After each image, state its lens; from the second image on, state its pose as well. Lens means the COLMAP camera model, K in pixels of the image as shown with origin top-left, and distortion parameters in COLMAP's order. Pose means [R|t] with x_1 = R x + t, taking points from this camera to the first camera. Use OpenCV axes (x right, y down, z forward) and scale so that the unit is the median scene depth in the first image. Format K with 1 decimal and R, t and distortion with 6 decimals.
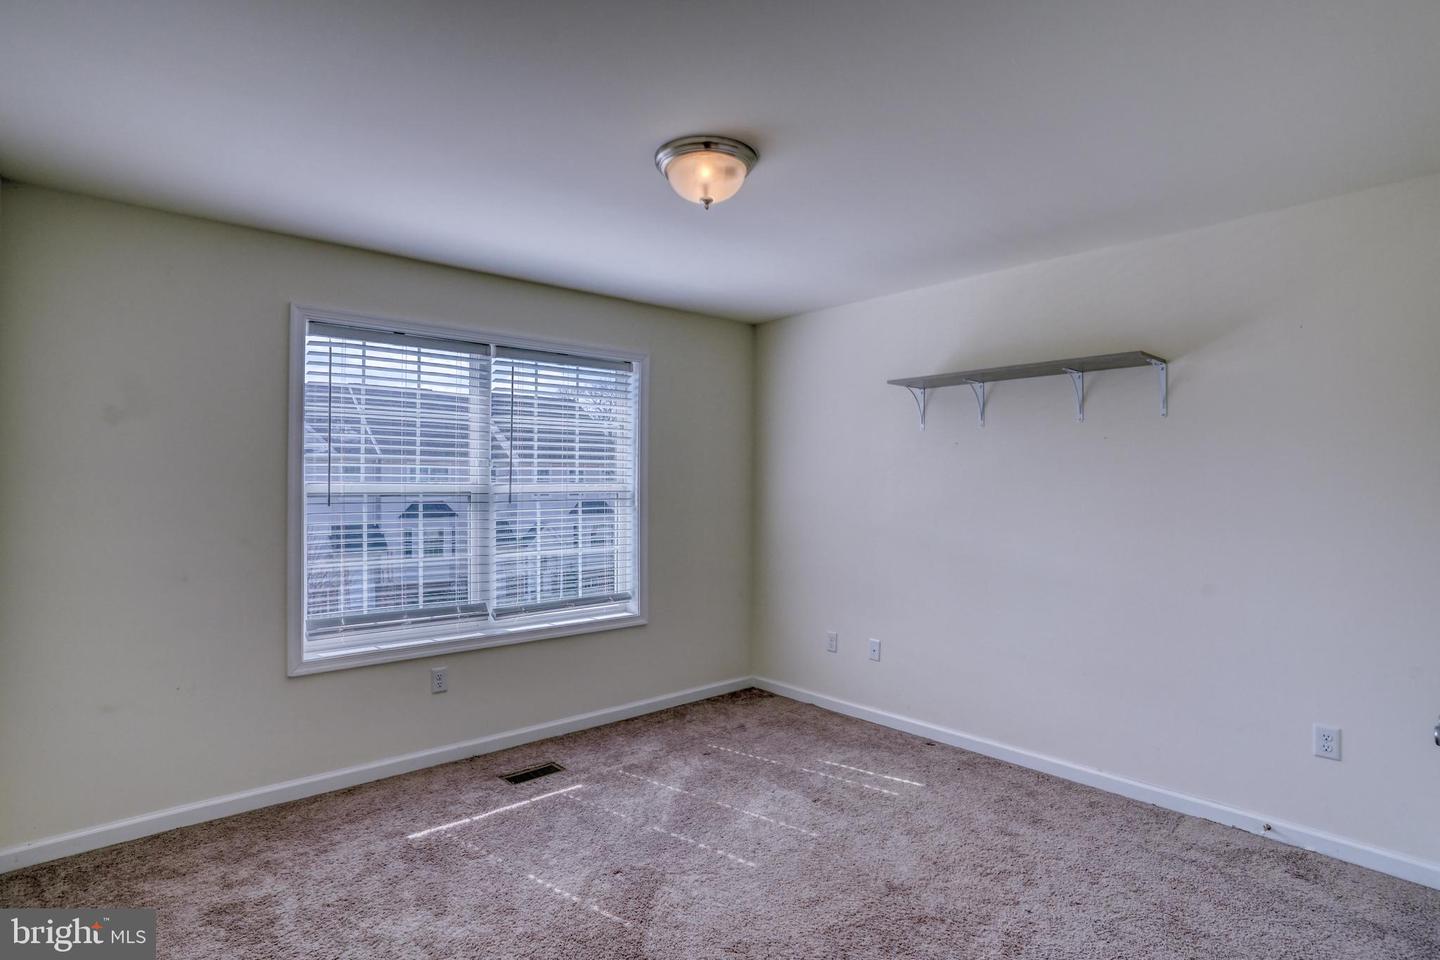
lens RADIAL K [[720.9, 0, 709.9], [0, 720.9, 476.1], [0, 0, 1]] dist [-0.070657, 0.030613]
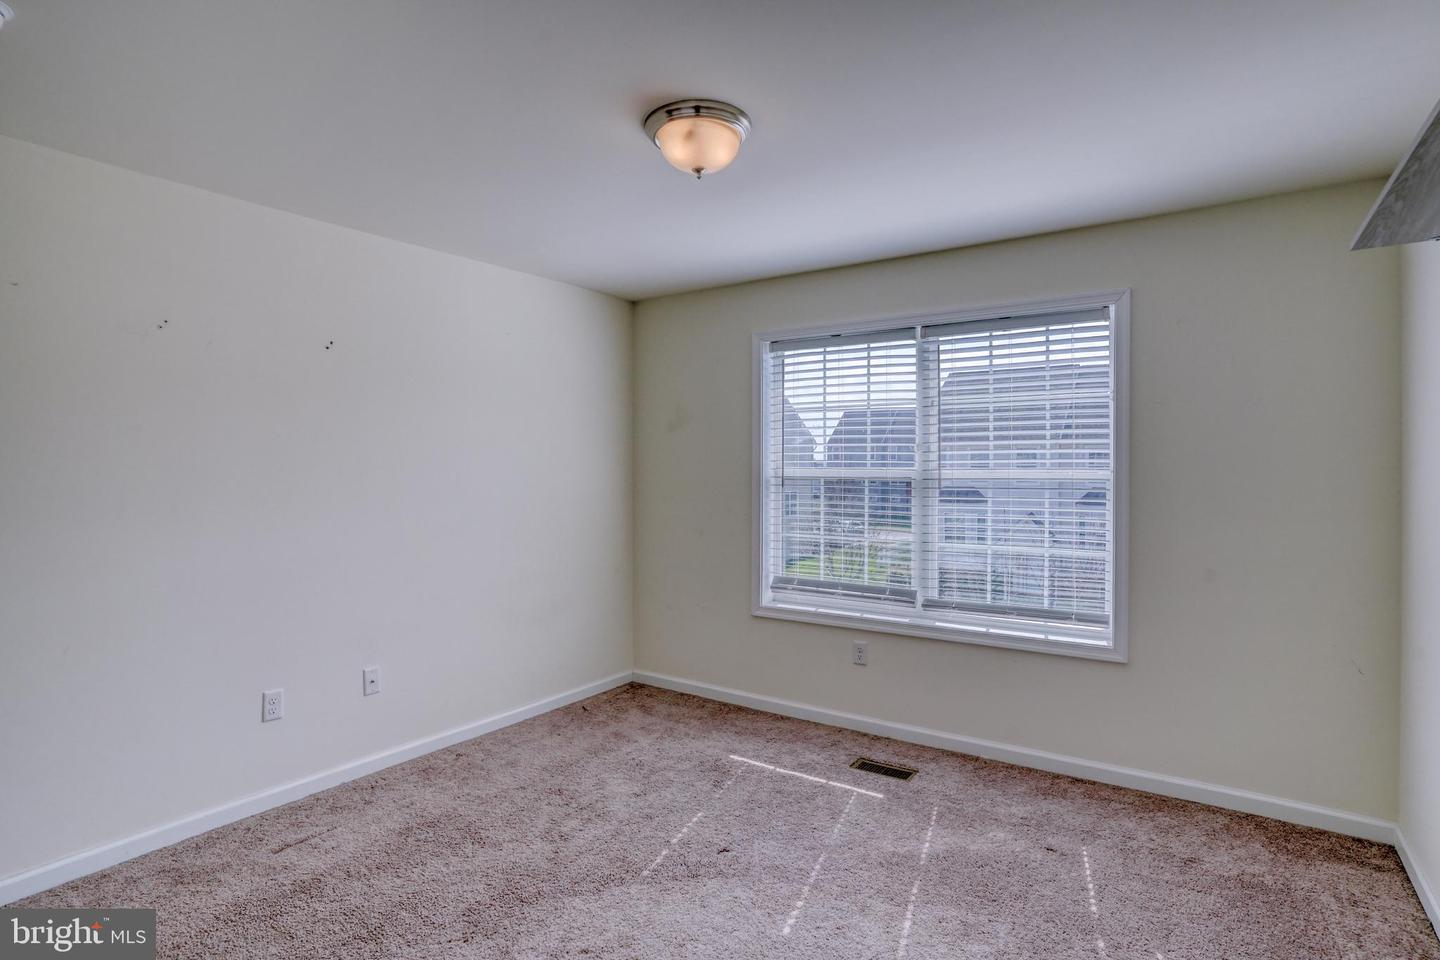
lens RADIAL K [[720.9, 0, 728.4], [0, 720.9, 469.1], [0, 0, 1]] dist [-0.070657, 0.030613]
pose [[0.252099, -0.000213, -0.967701, 0.585736], [0.007710, 0.999969, 0.001789, 0.006672], [0.967671, -0.007912, 0.252093, 0.514113]]
